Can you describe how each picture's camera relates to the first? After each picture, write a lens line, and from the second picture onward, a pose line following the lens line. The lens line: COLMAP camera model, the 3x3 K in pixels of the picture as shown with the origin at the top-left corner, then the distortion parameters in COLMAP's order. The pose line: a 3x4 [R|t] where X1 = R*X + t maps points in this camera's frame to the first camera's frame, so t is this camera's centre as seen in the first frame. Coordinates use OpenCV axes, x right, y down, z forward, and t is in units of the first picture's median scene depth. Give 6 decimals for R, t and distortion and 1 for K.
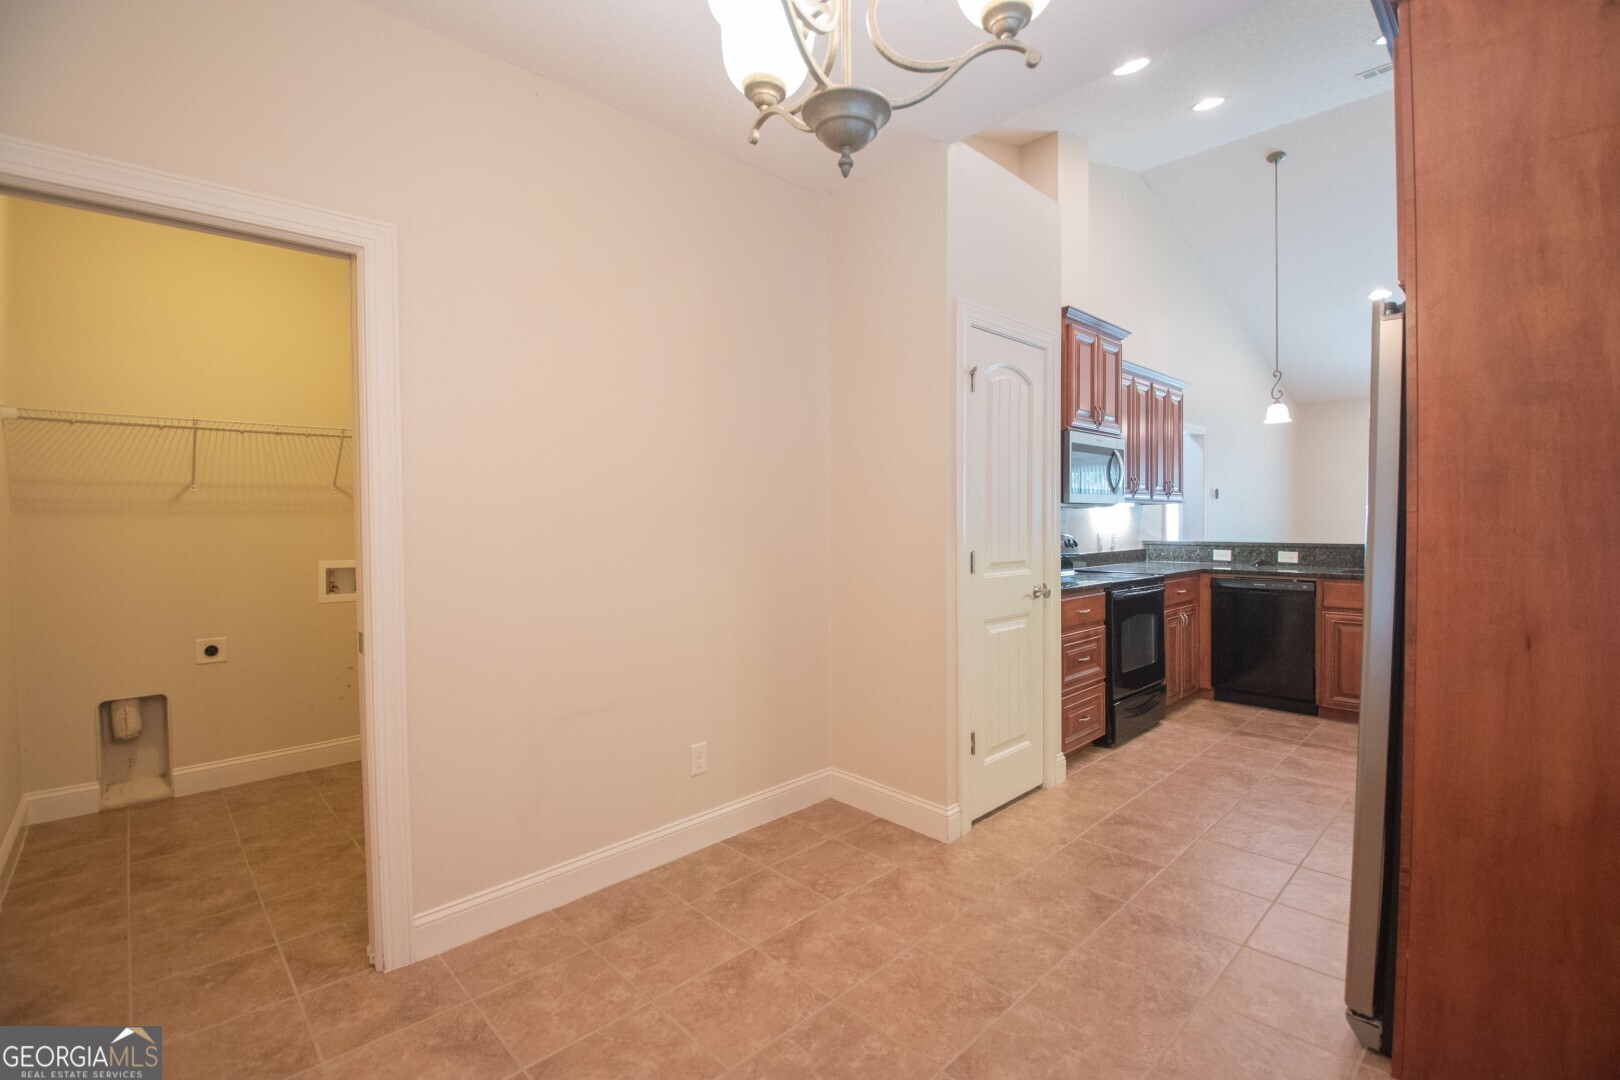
lens RADIAL K [[728.0, 0, 821.3], [0, 728.0, 528.5], [0, 0, 1]] dist [0.025929, -0.029992]
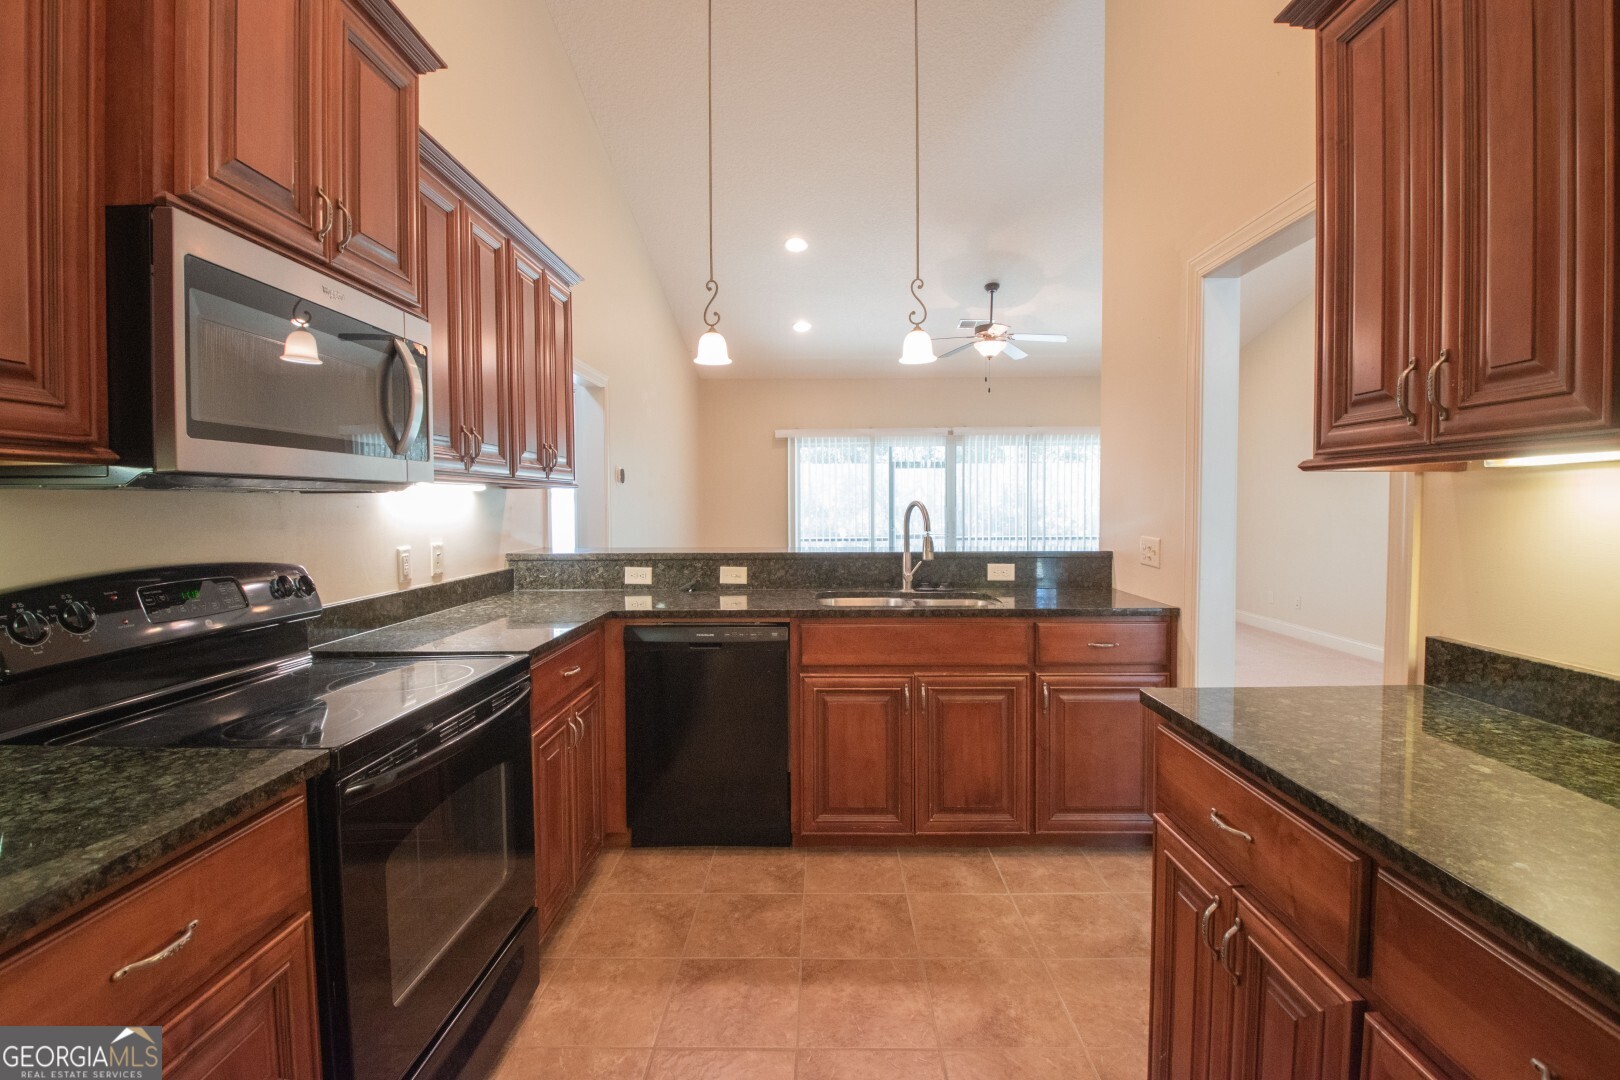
lens RADIAL K [[713.6, 0, 819.0], [0, 713.6, 527.1], [0, 0, 1]] dist [0.020278, -0.027371]
pose [[0.711463, -0.020017, 0.702439, 0.267425], [0.008784, 0.999769, 0.019594, -0.014218], [-0.702669, -0.007770, 0.711475, 0.527658]]
